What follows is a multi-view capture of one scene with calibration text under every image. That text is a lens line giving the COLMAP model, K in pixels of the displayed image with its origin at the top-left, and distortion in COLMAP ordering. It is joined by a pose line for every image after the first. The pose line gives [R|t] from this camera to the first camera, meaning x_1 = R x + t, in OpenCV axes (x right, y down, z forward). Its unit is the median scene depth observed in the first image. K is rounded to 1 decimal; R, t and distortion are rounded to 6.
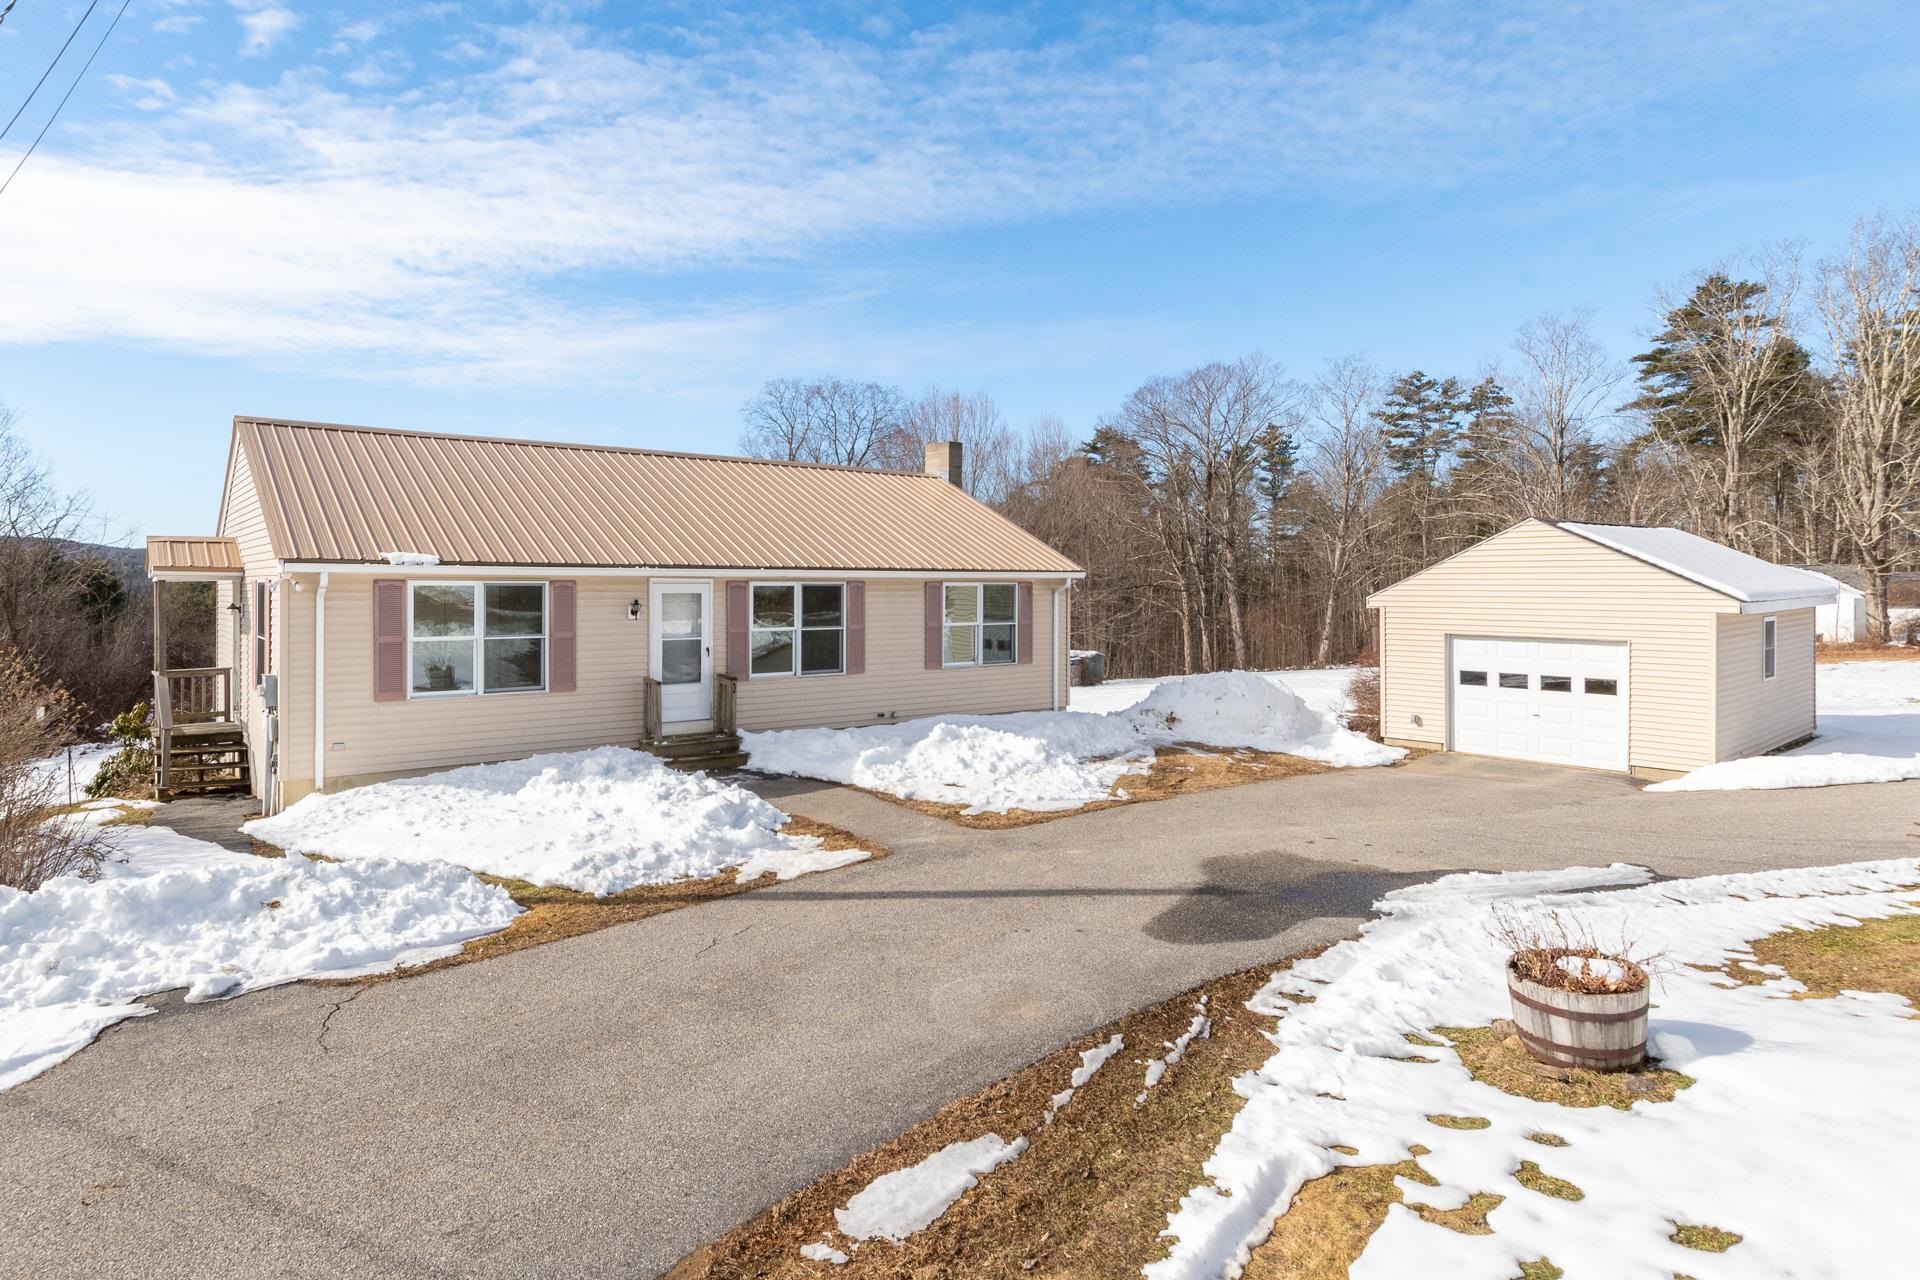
lens RADIAL K [[959.3, 0, 962.6], [0, 959.3, 598.3], [0, 0, 1]] dist [0.000053, -0.001165]
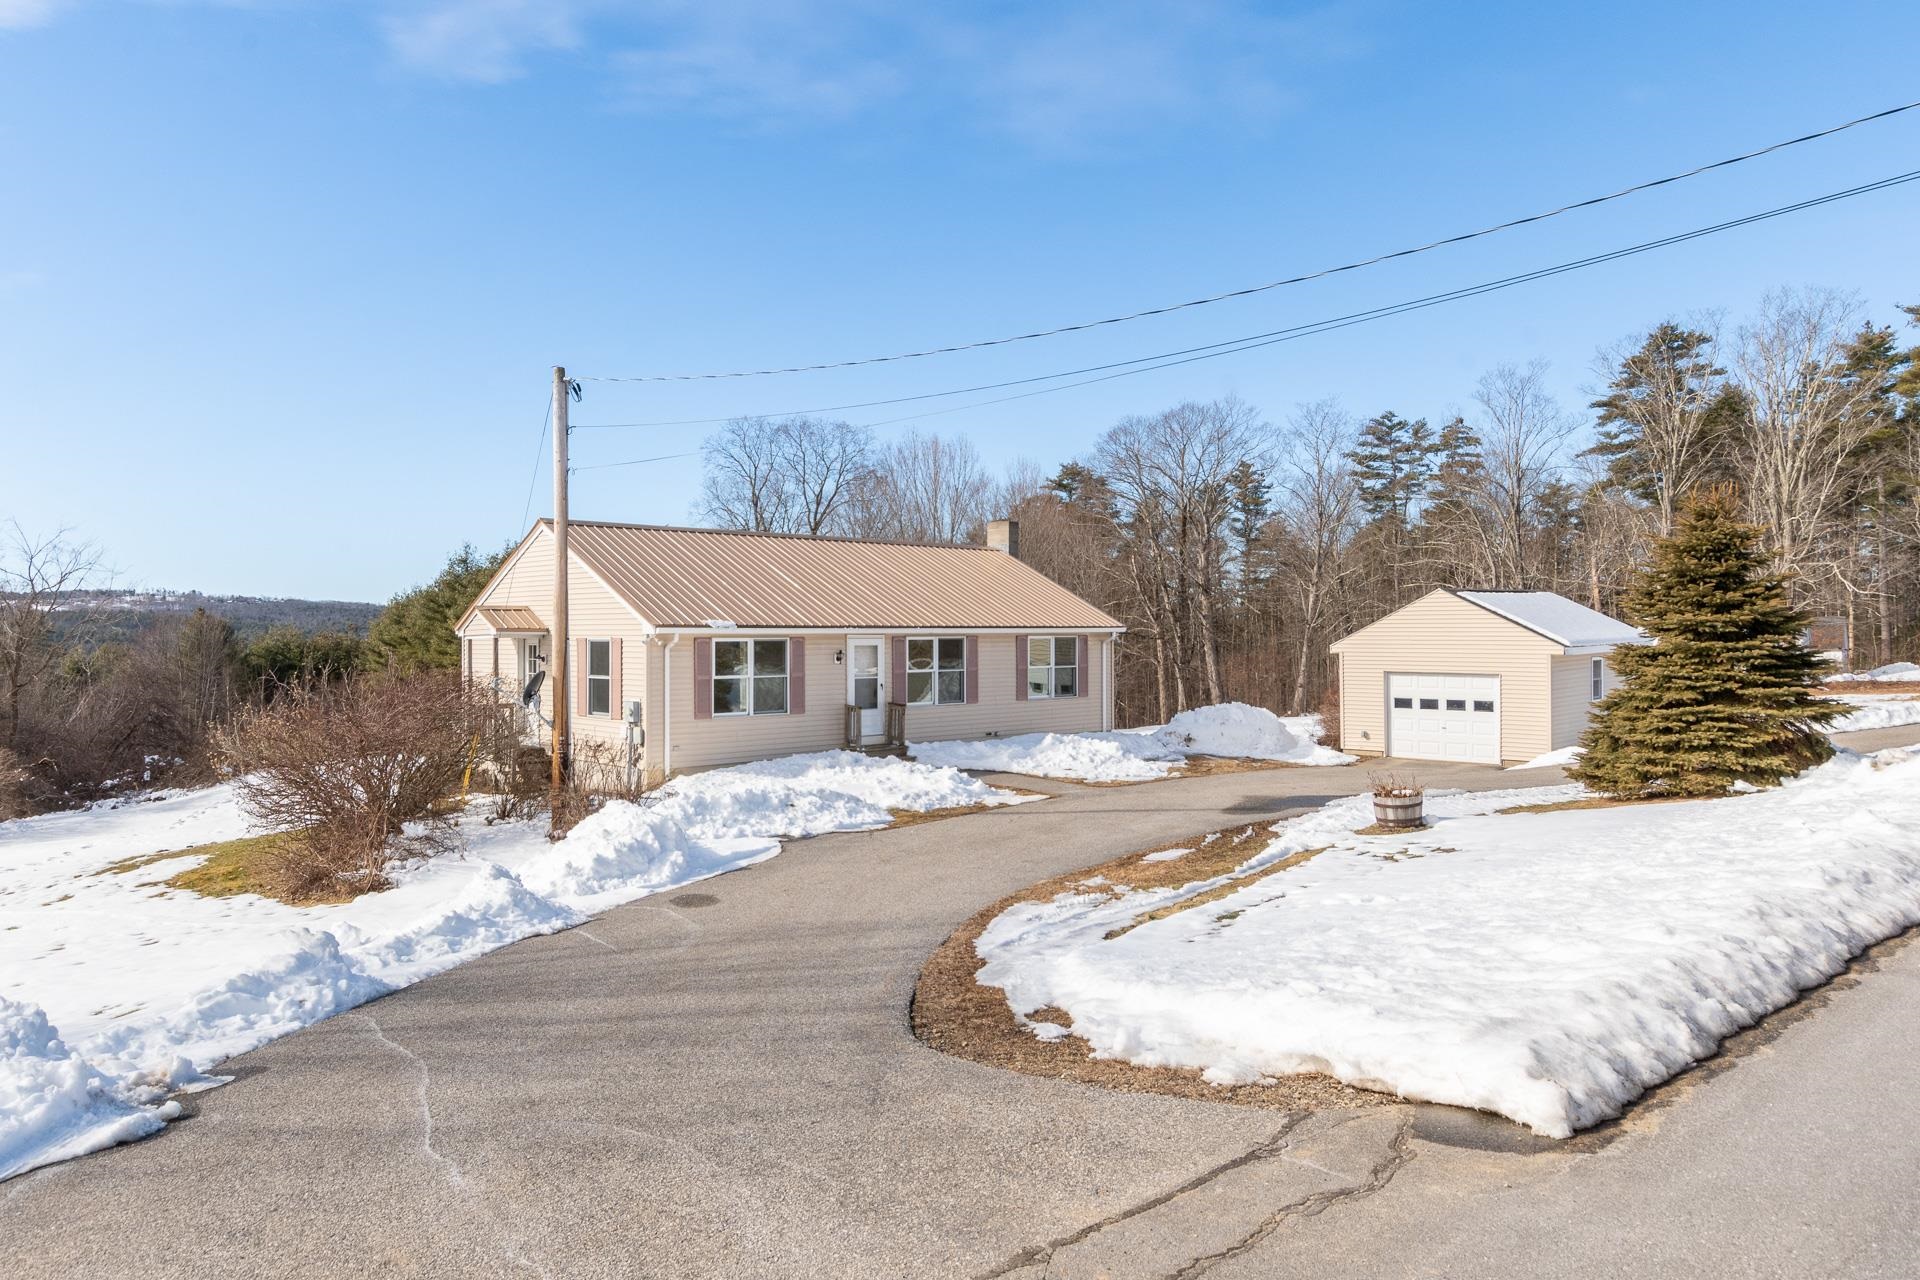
lens RADIAL K [[1527.8, 0, 960.0], [0, 1527.8, 640.0], [0, 0, 1]] dist [-0.009635, 0.004106]
pose [[0.989662, -0.005472, 0.143317, -0.200749], [0.006164, 0.999971, -0.004387, -0.001006], [-0.143289, 0.005225, 0.989667, -0.525694]]
